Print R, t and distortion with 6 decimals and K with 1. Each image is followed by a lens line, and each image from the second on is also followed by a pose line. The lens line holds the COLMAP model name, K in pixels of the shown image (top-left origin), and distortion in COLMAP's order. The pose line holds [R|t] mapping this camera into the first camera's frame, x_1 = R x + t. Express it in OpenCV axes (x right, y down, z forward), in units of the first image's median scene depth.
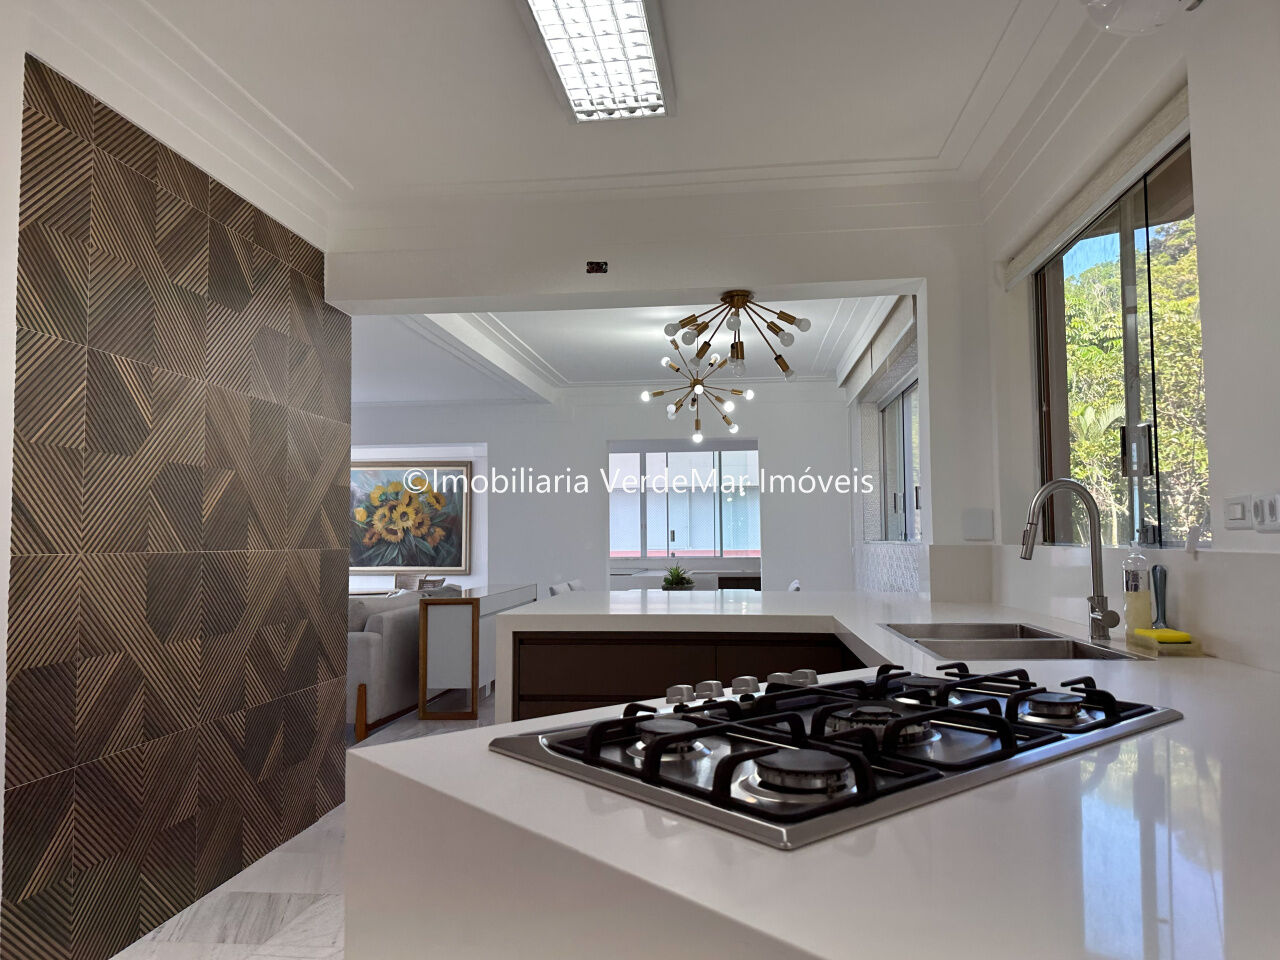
lens RADIAL K [[912.9, 0, 651.3], [0, 912.9, 487.2], [0, 0, 1]] dist [0.094829, -0.120232]
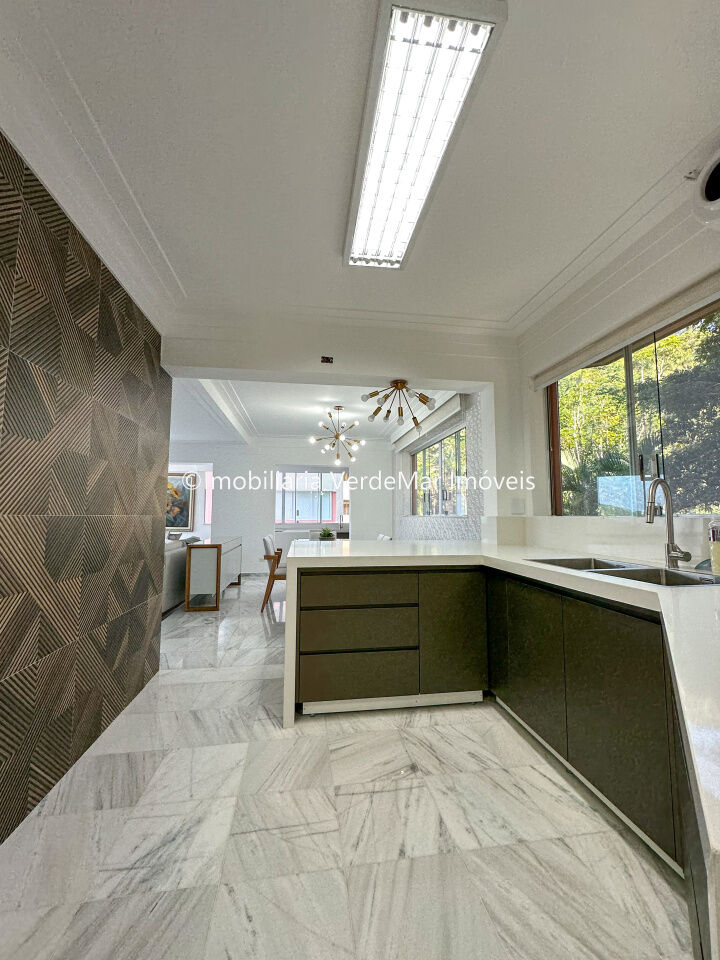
lens RADIAL K [[393.3, 0, 360.0], [0, 393.3, 480.0], [0, 0, 1]] dist [-0.003056, -0.000228]
pose [[0.968378, 0.032208, 0.247398, -0.174378], [-0.023958, 0.999054, -0.036289, 0.020898], [-0.248333, 0.029214, 0.968234, 0.239412]]
